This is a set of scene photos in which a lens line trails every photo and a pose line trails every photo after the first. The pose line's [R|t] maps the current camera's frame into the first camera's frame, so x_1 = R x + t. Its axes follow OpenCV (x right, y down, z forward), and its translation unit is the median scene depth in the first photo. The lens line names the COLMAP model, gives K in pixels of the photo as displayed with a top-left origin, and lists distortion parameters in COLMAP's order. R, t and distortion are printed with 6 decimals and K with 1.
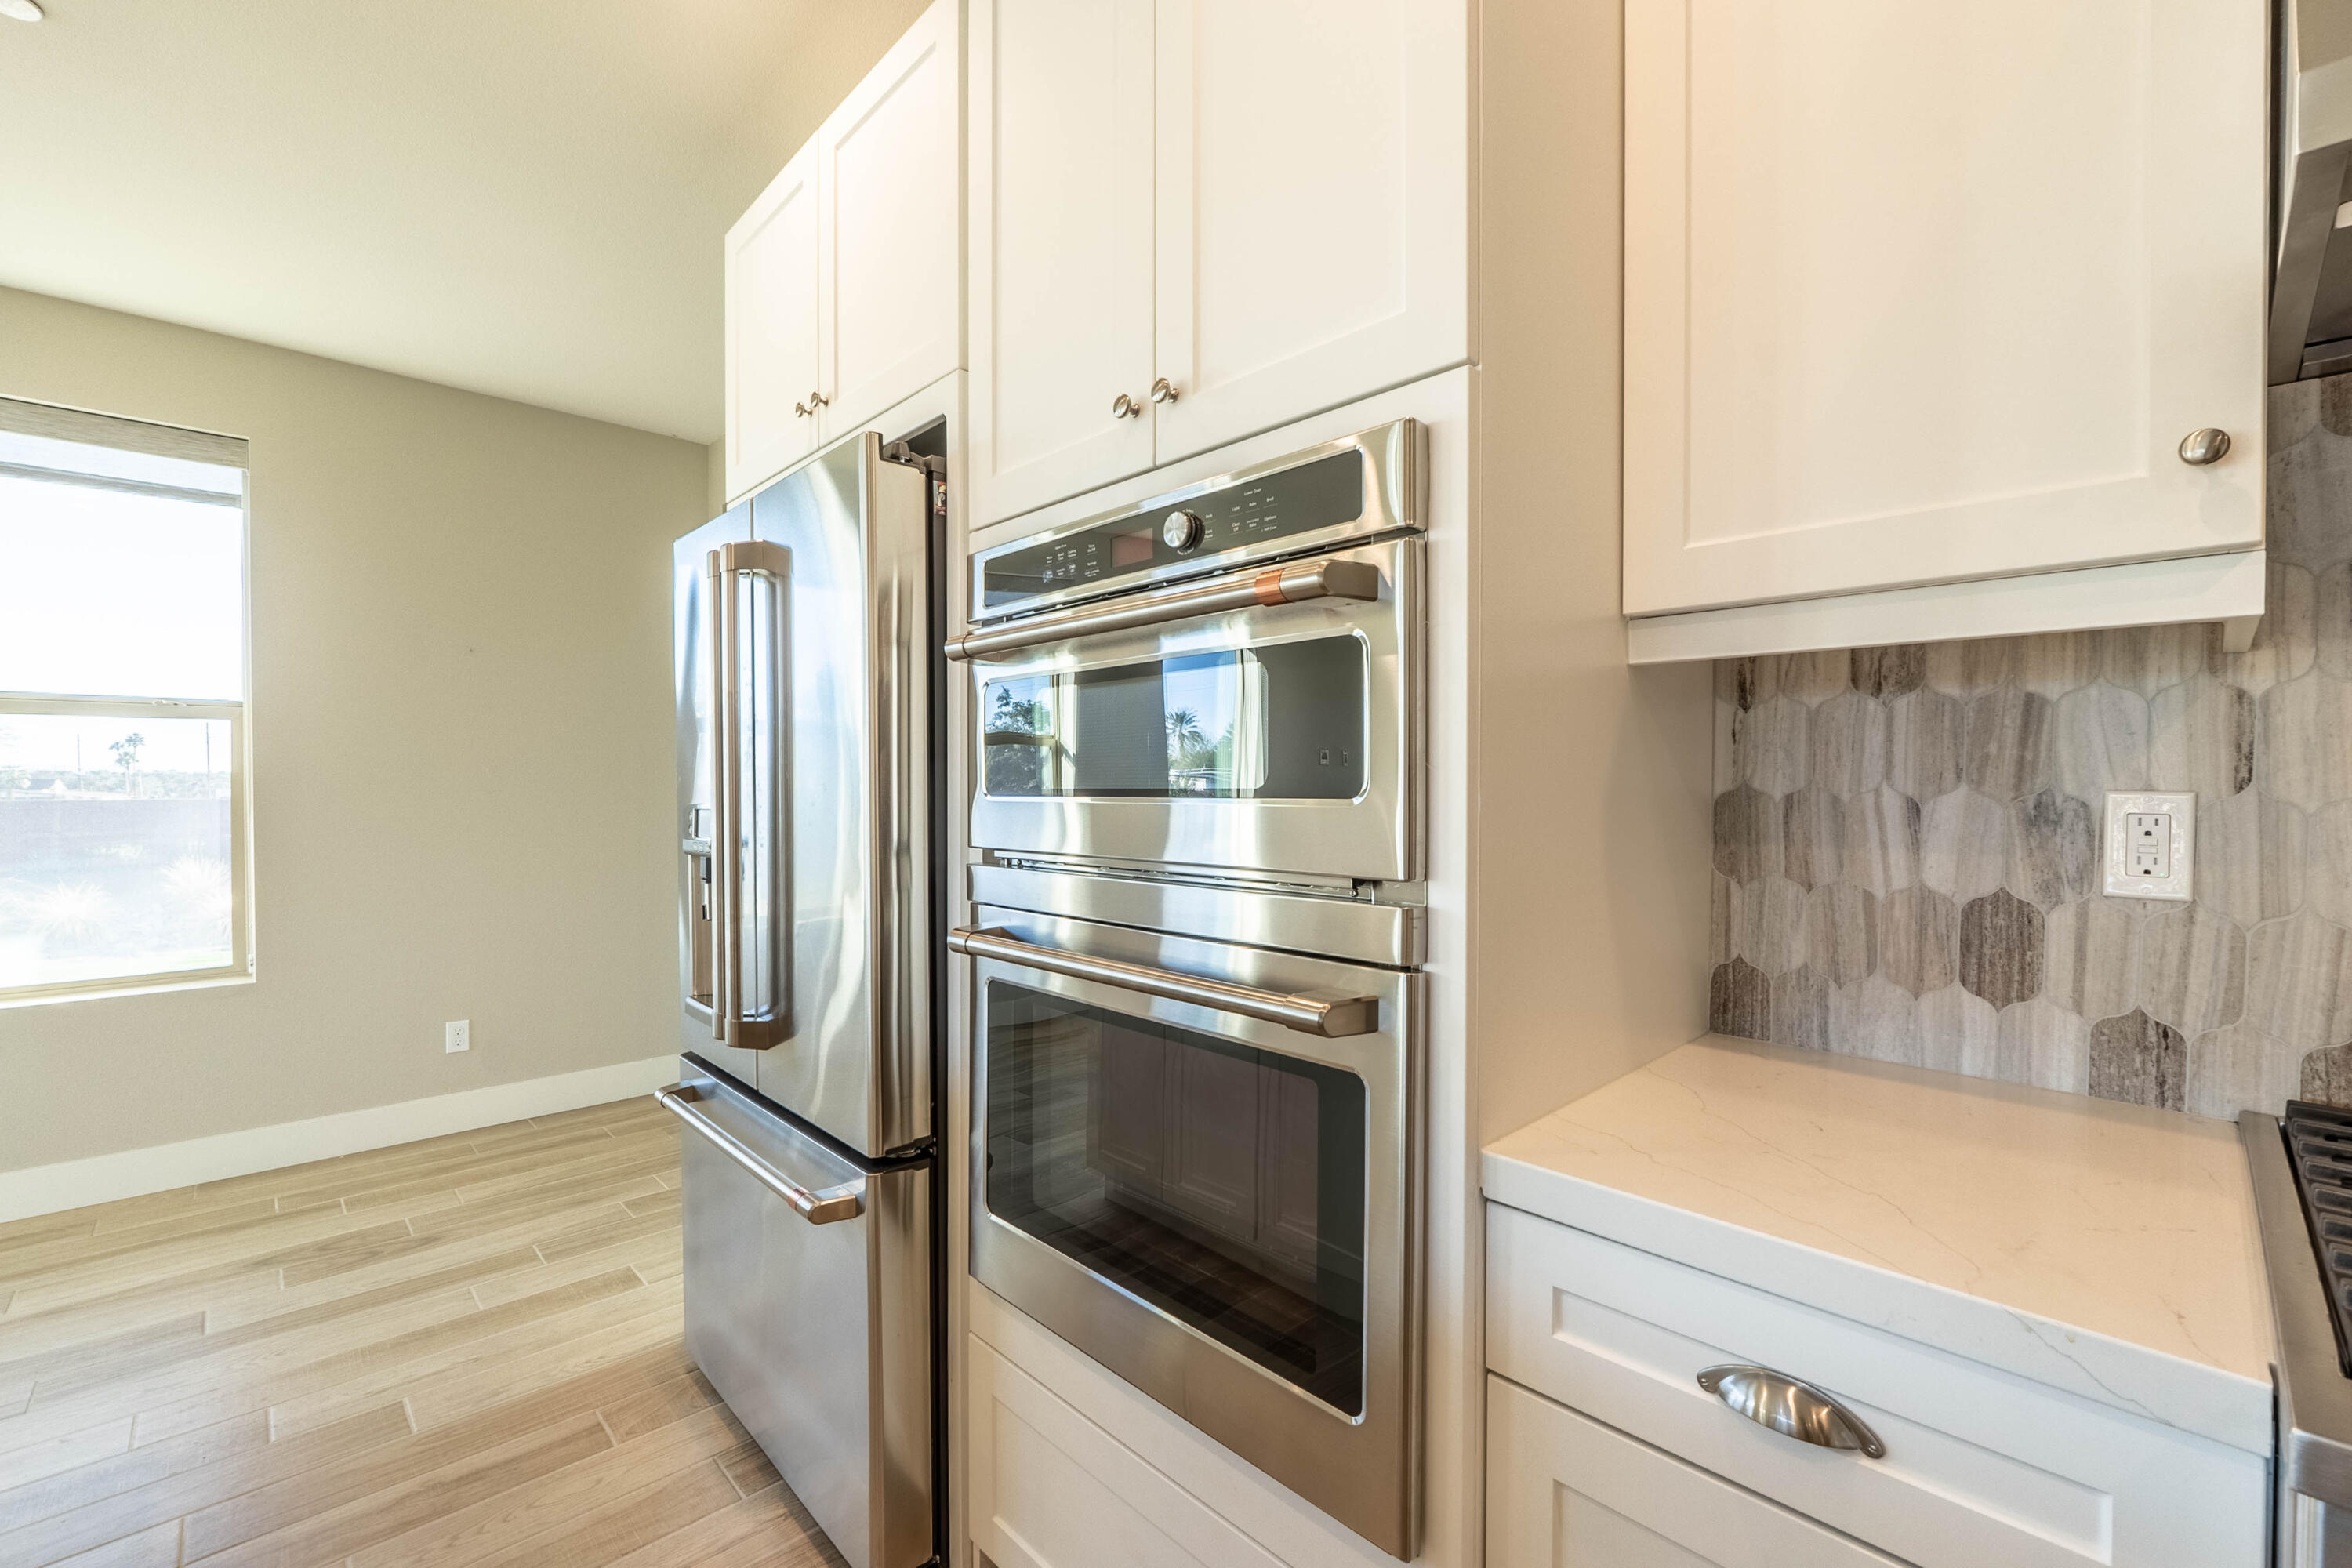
lens RADIAL K [[995.2, 0, 1175.8], [0, 995.2, 793.3], [0, 0, 1]] dist [-0.007142, 0.000858]
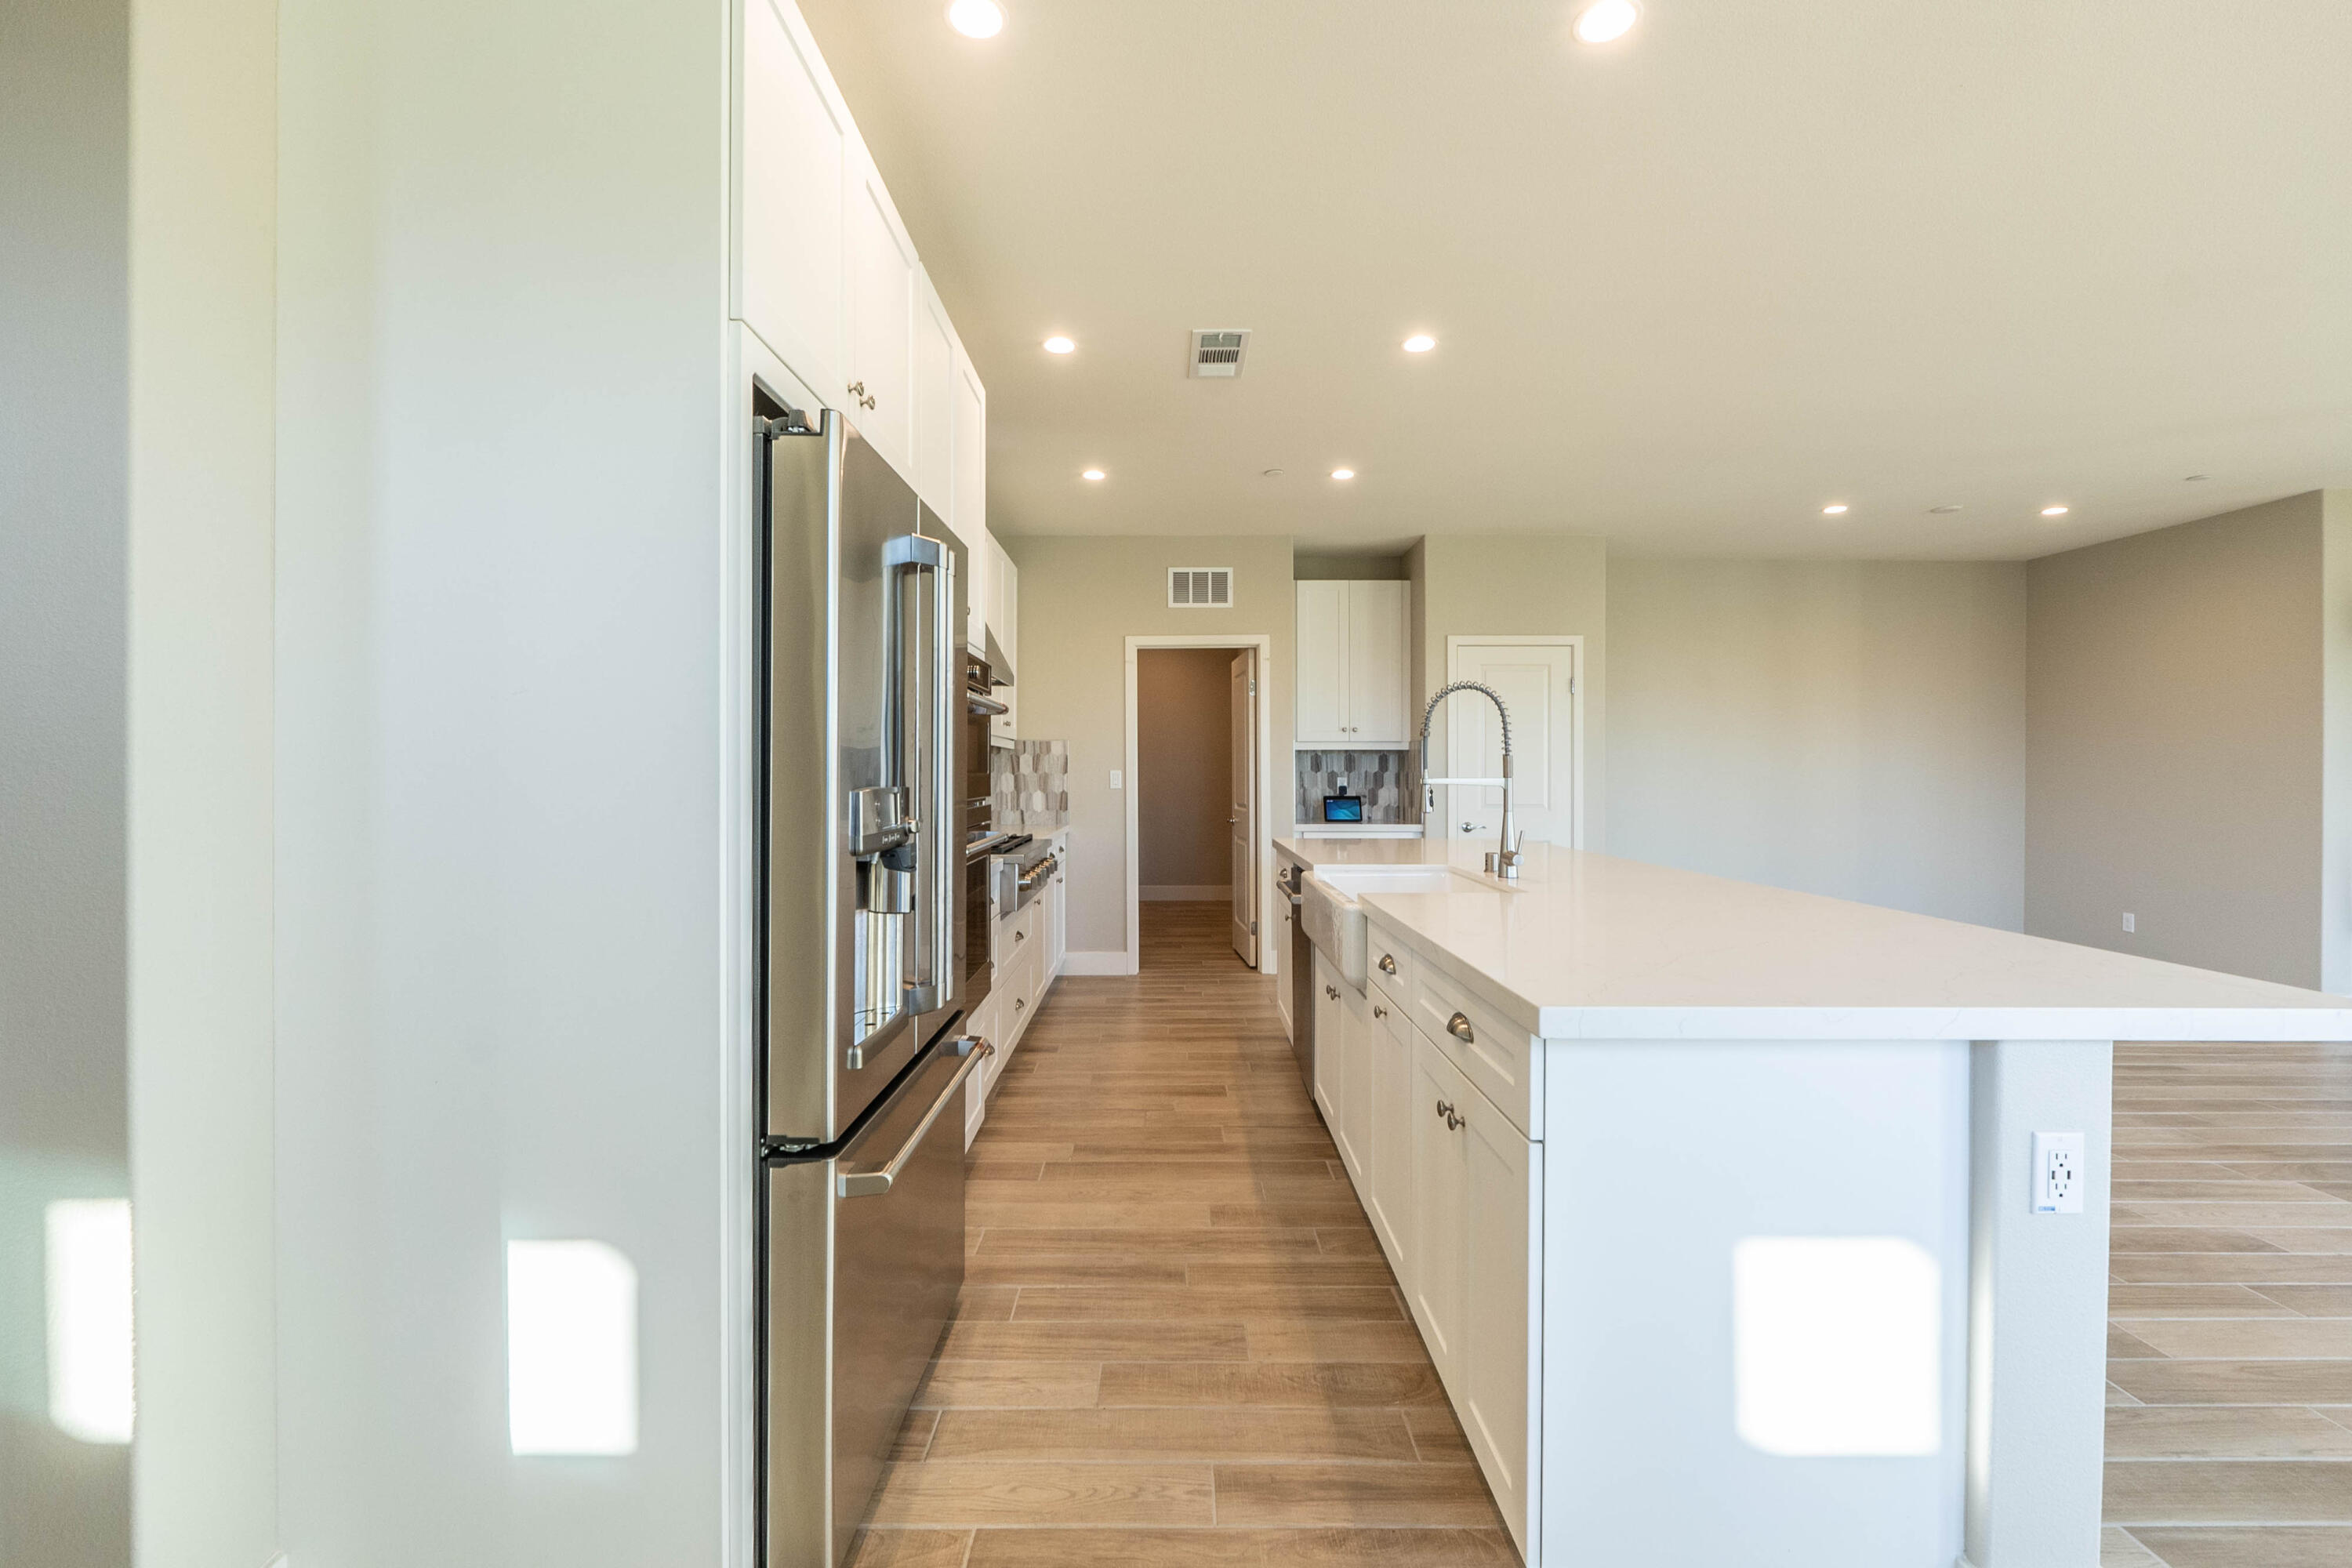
lens RADIAL K [[995.2, 0, 1164.7], [0, 995.2, 771.8], [0, 0, 1]] dist [-0.007142, 0.000858]
pose [[-0.718858, -0.001469, 0.695156, -2.067141], [0.008744, 0.999900, 0.011155, -0.024873], [-0.695102, 0.014097, -0.718773, 2.404104]]
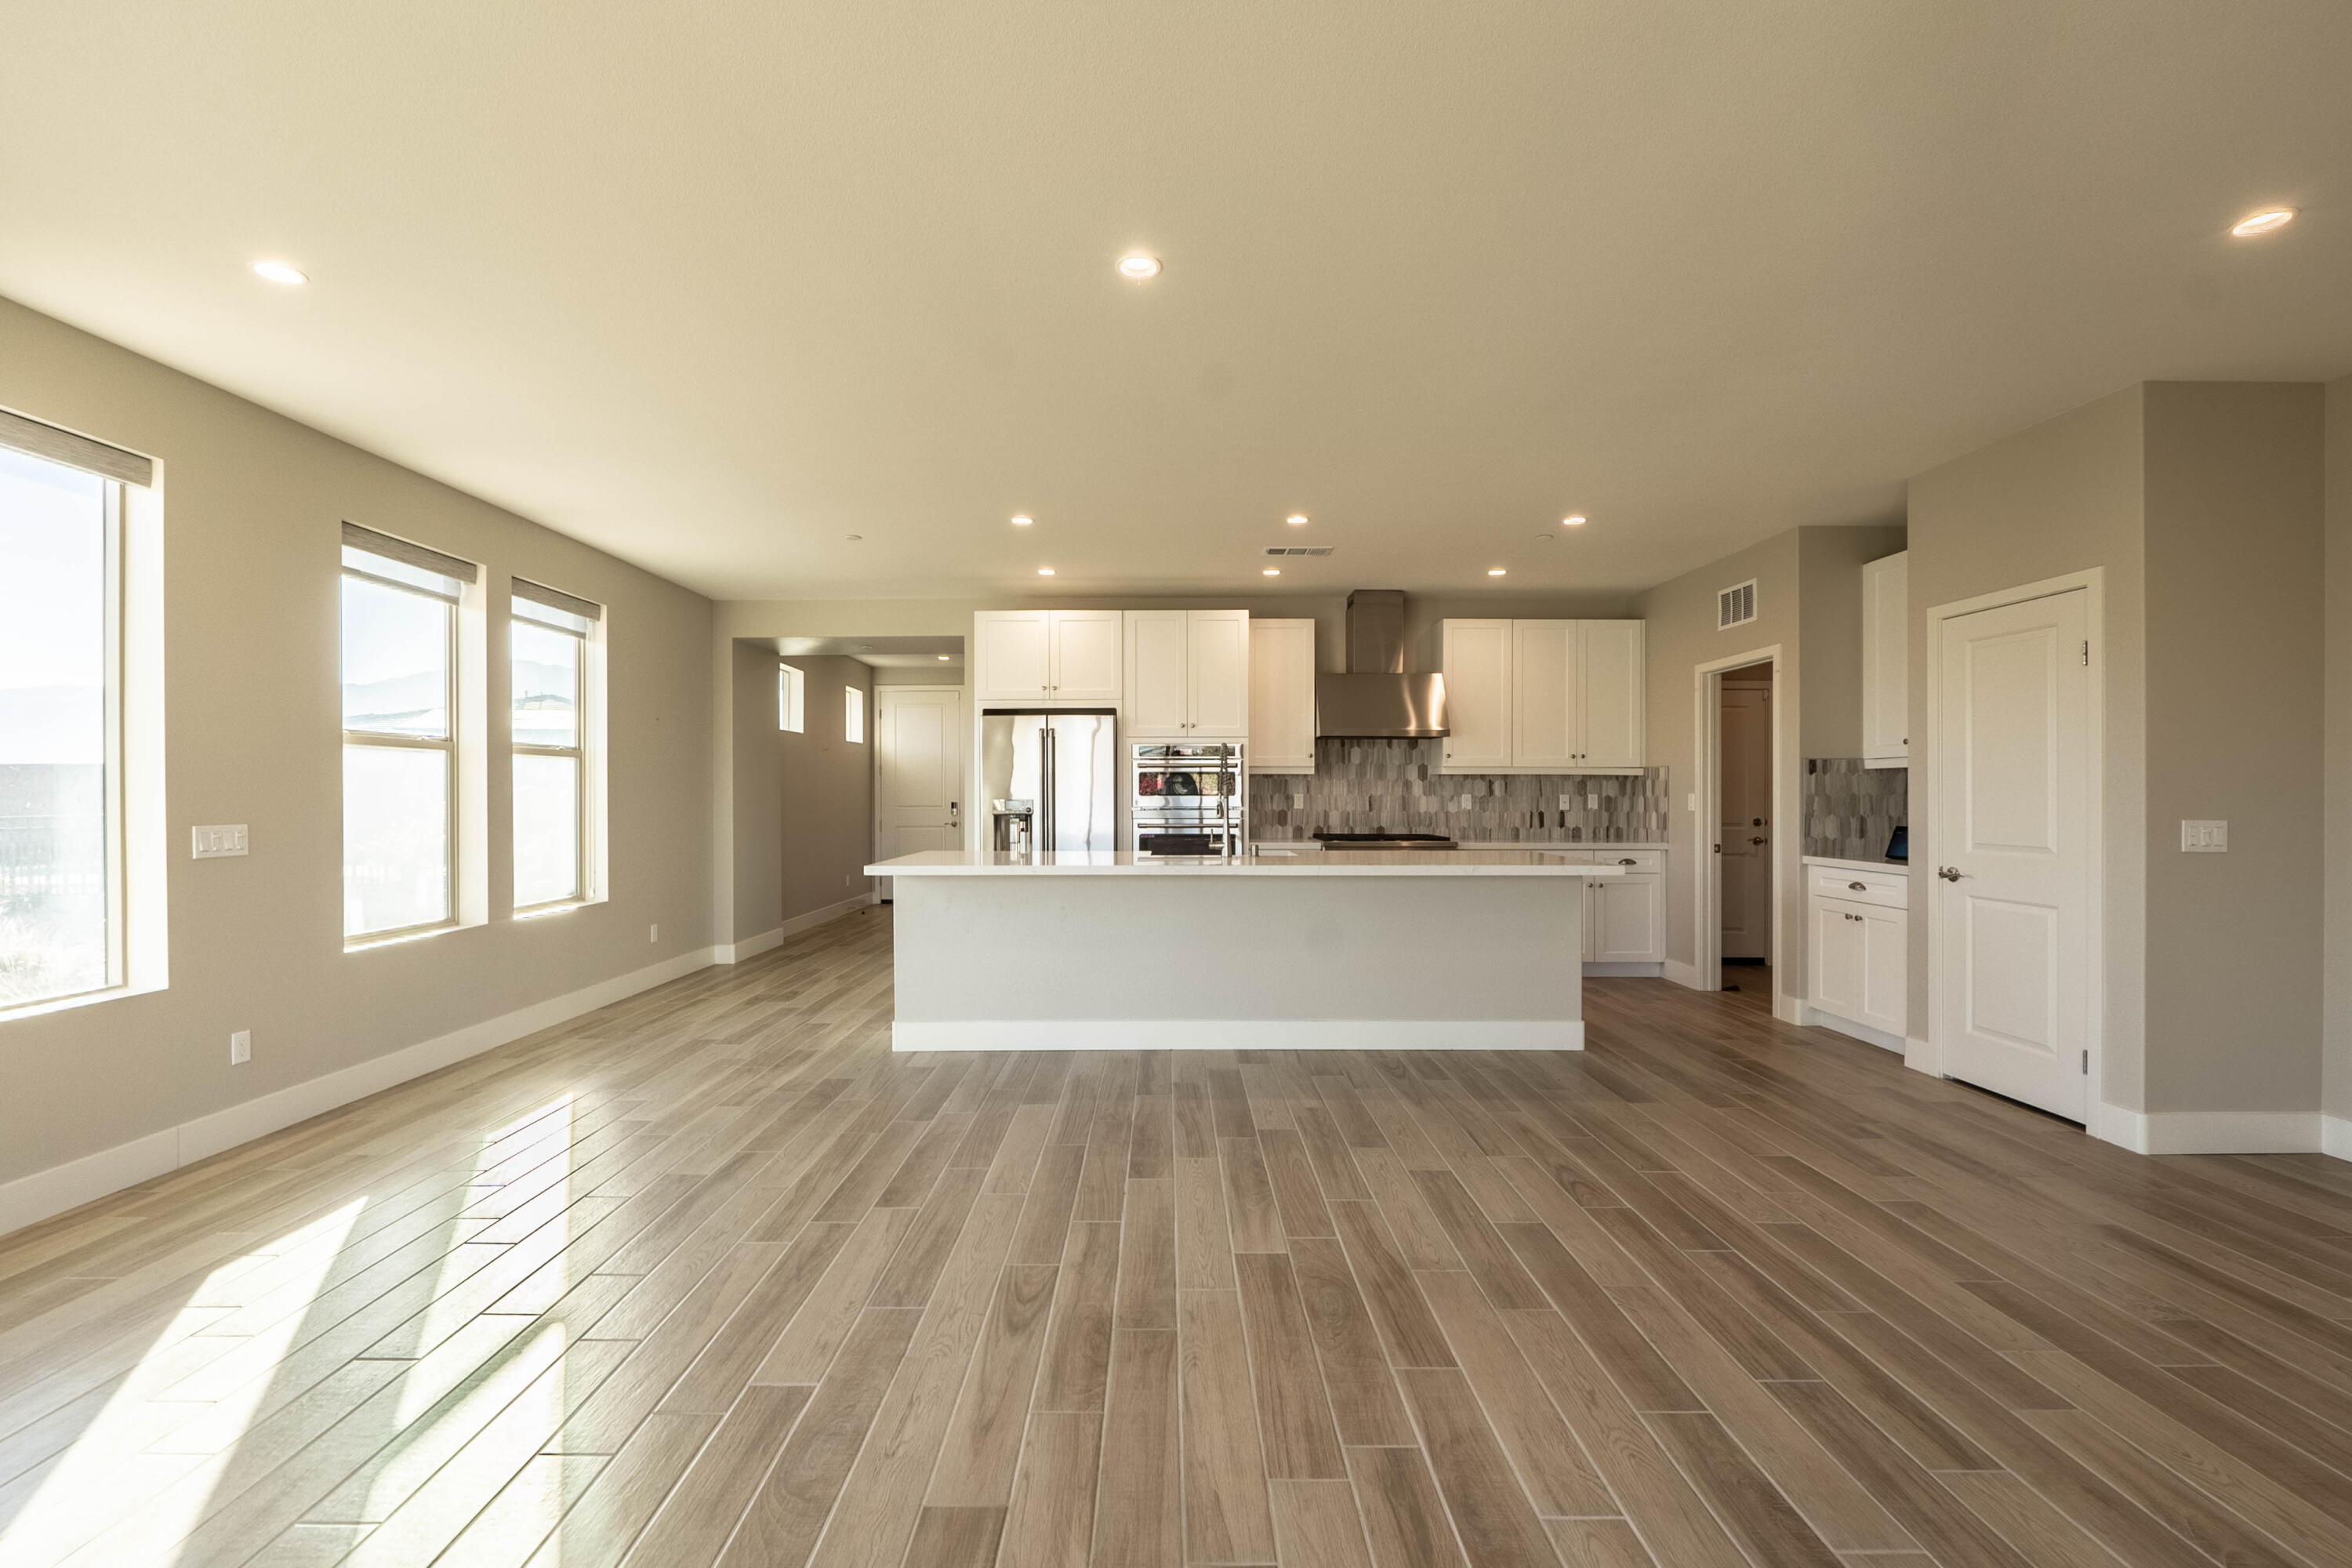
lens RADIAL K [[995.2, 0, 1159.6], [0, 995.2, 809.2], [0, 0, 1]] dist [-0.007142, 0.000858]
pose [[0.696164, -0.010841, 0.717801, -4.234417], [0.009536, 0.999937, 0.005853, 0.047938], [-0.717820, 0.002770, 0.696224, -2.846087]]
